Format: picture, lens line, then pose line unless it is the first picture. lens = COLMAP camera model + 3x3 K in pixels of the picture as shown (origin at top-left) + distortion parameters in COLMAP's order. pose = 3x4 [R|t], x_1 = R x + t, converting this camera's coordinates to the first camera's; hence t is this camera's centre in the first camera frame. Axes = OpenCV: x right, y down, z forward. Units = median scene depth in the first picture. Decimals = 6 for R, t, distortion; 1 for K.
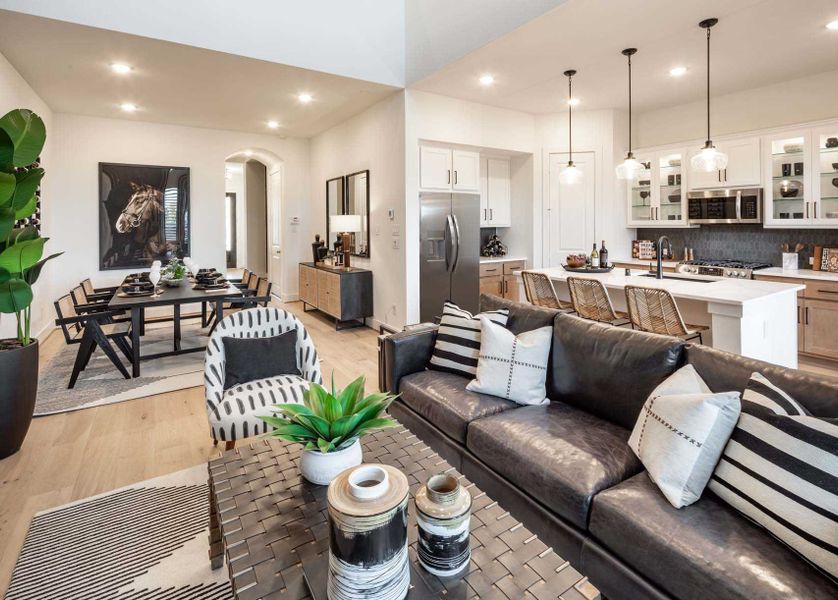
lens RADIAL K [[405.4, 0, 428.0], [0, 405.4, 229.9], [0, 0, 1]] dist [0.010447, -0.001882]
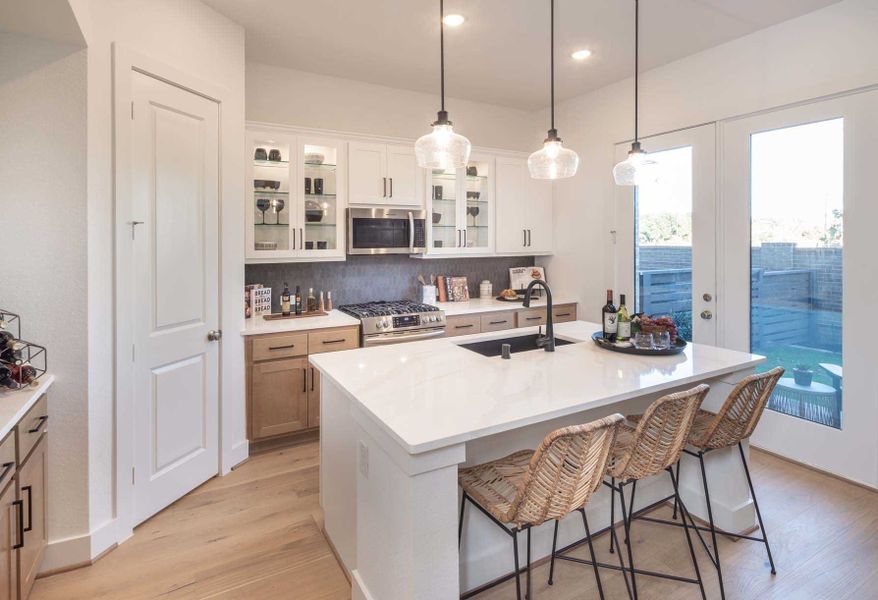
lens RADIAL K [[449.0, 0, 417.1], [0, 449.0, 245.5], [0, 0, 1]] dist [0.004075, -0.001307]
pose [[0.091072, -0.003075, 0.995840, -0.085317], [0.023311, 0.999728, 0.000955, -0.028599], [-0.995571, 0.023127, 0.091119, 0.812042]]
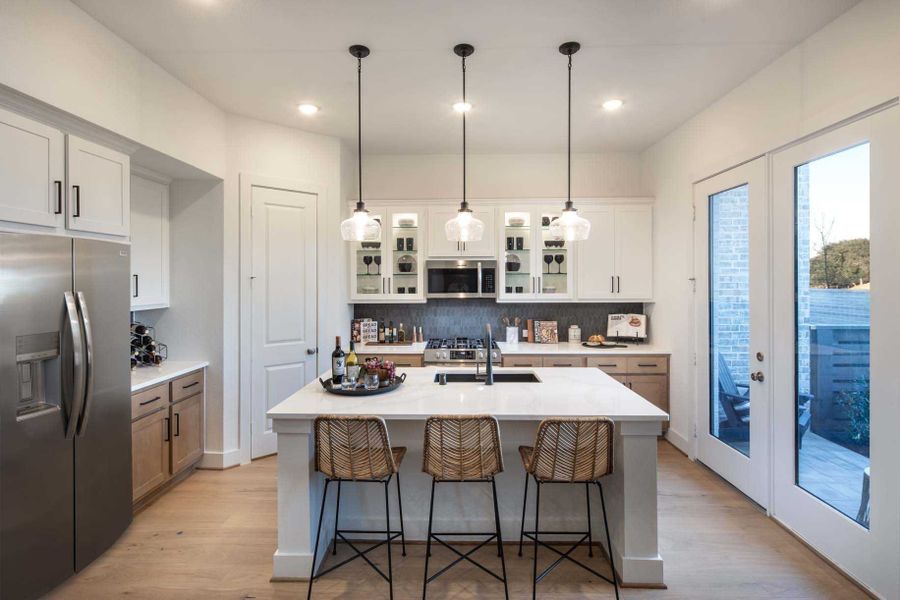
lens RADIAL K [[450.5, 0, 444.0], [0, 450.5, 284.6], [0, 0, 1]] dist [-0.004440, 0.001120]
pose [[0.577941, -0.001104, 0.816078, -0.092802], [0.014144, 0.999862, -0.008664, -0.034633], [-0.815956, 0.016550, 0.577877, 0.431672]]
